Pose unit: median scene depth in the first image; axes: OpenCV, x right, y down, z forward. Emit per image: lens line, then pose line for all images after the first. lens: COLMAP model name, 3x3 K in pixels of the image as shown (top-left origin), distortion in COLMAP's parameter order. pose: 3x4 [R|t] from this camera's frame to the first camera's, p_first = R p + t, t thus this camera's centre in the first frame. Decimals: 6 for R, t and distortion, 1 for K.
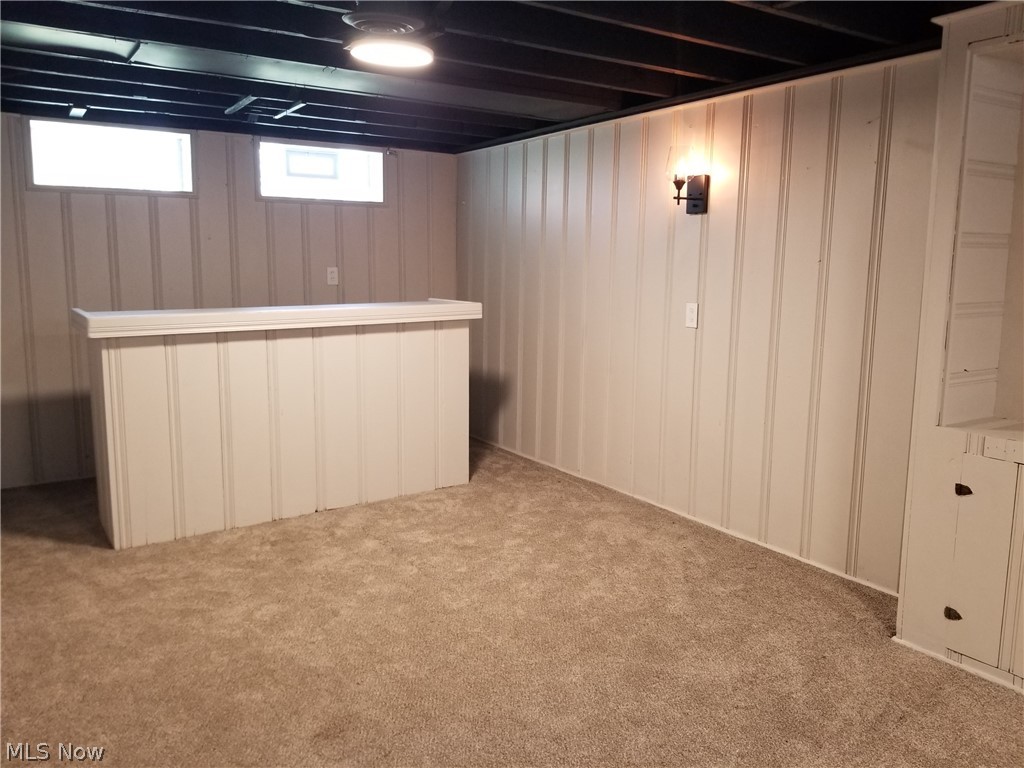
lens RADIAL K [[809.8, 0, 536.9], [0, 809.8, 379.8], [0, 0, 1]] dist [0.079358, -0.129654]
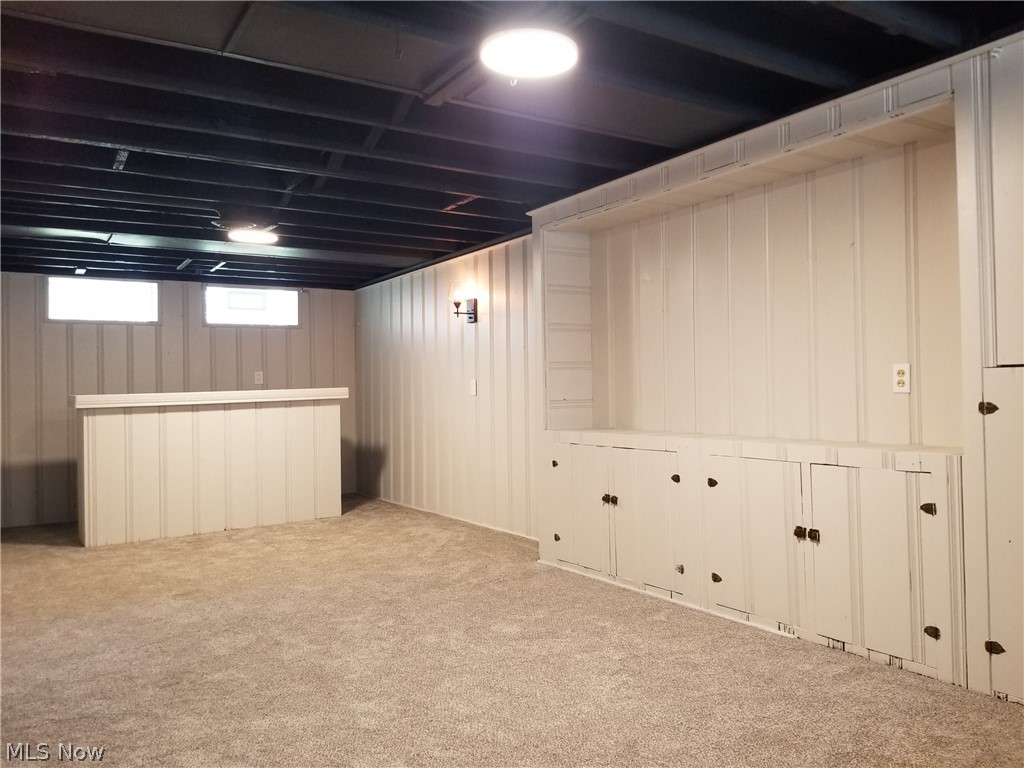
lens RADIAL K [[803.4, 0, 525.5], [0, 803.4, 379.5], [0, 0, 1]] dist [0.084885, -0.135138]
pose [[0.999357, -0.031246, -0.017605, 0.289946], [0.028106, 0.987238, -0.156750, 0.133312], [0.022278, 0.156155, 0.987481, -0.450466]]
